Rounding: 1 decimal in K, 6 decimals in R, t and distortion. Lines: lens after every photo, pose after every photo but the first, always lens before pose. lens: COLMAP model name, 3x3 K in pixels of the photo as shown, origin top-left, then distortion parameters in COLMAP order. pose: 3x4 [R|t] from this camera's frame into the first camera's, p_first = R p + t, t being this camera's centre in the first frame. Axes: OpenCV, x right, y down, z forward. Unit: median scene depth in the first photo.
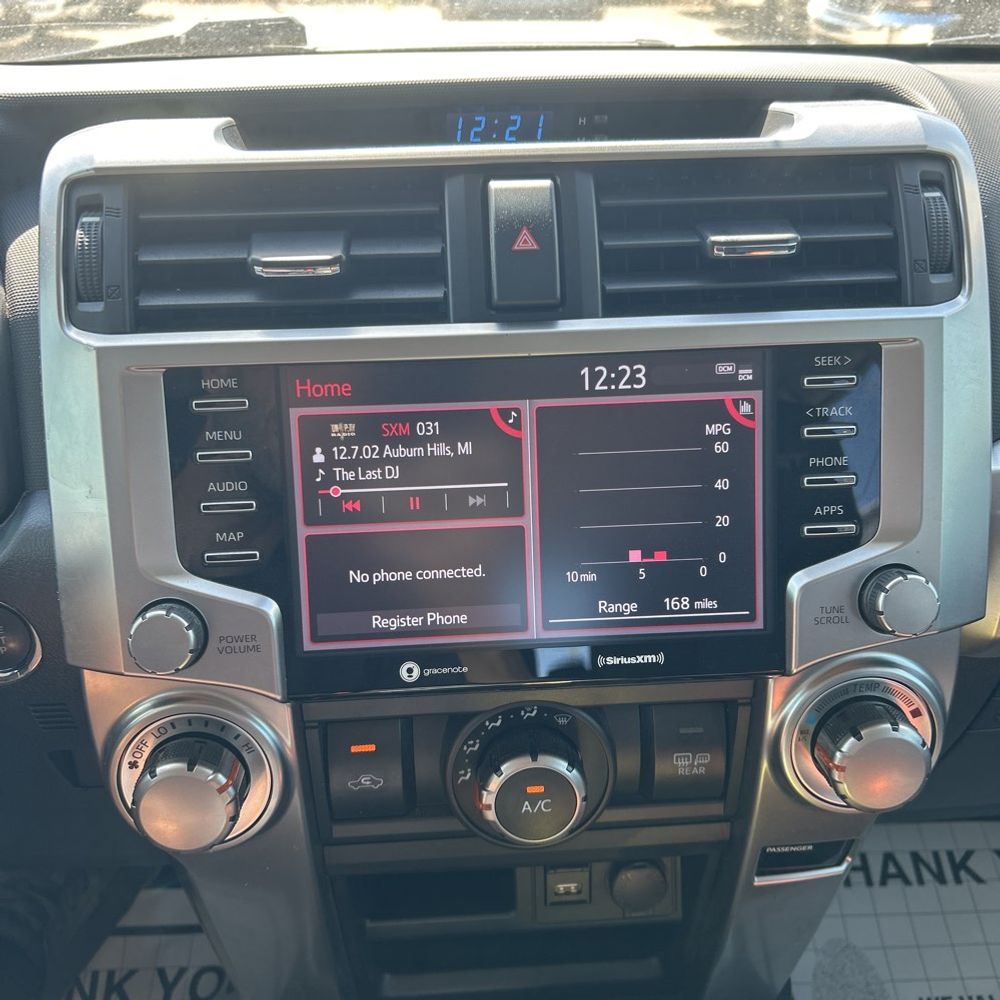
lens RADIAL K [[1010.0, 0, 496.1], [0, 1010.0, 497.4], [0, 0, 1]] dist [0.025121, -0.009905]
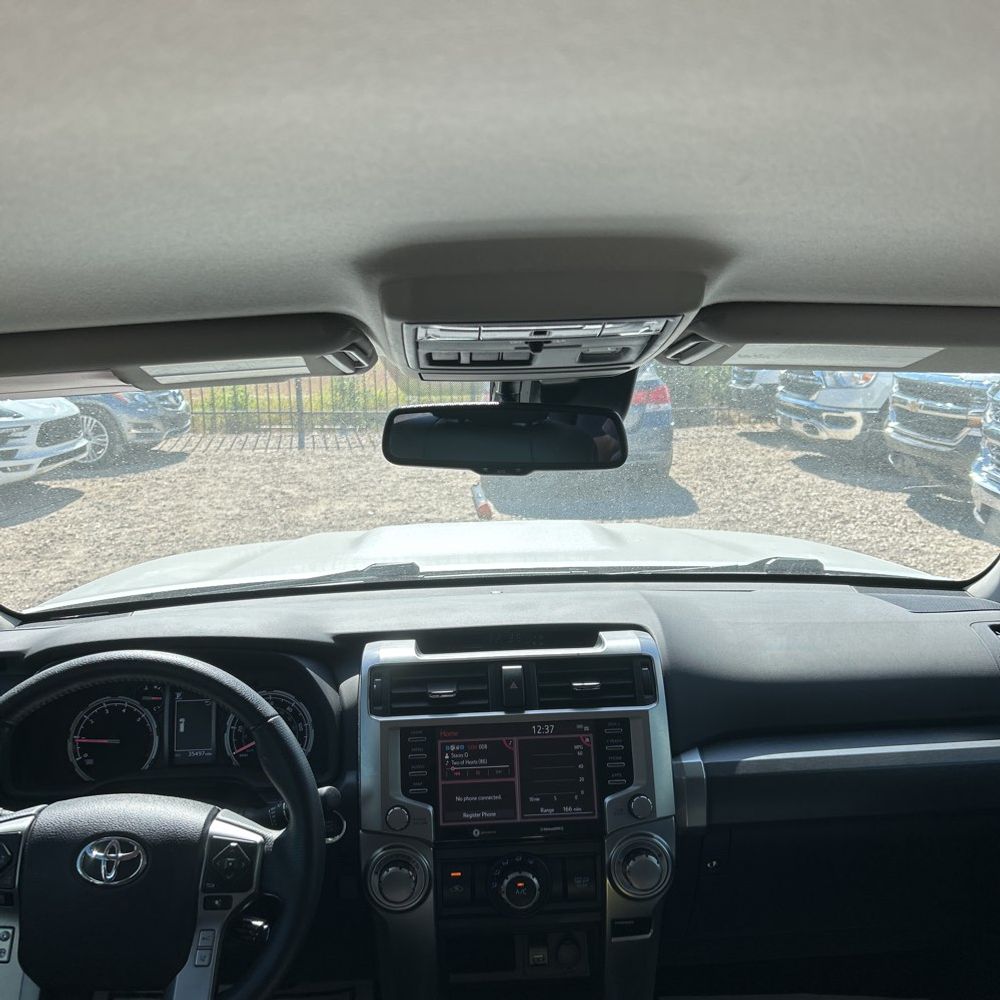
lens RADIAL K [[1003.3, 0, 500.0], [0, 1003.3, 500.0], [0, 0, 1]] dist [0.078488, -0.102956]
pose [[0.999879, -0.007963, -0.013351, 0.030583], [0.003064, 0.942949, -0.332923, 0.236287], [0.015241, 0.332842, 0.942859, -2.066883]]
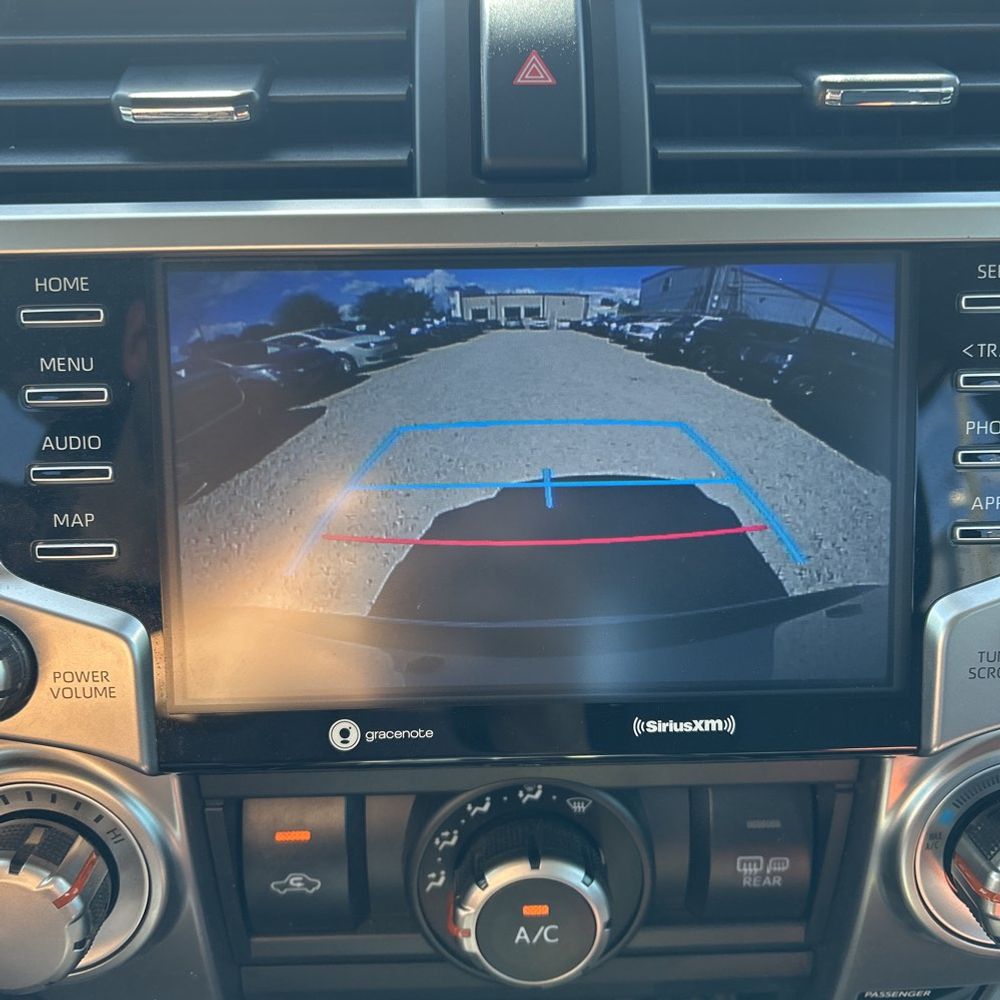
lens RADIAL K [[1006.8, 0, 500.0], [0, 1006.8, 500.0], [0, 0, 1]] dist [-0.015670, -0.021567]
pose [[0.999366, 0.023522, -0.026722, 0.028644], [-0.024290, 0.999290, -0.028788, 0.036582], [0.026026, 0.029419, 0.999228, 0.345244]]
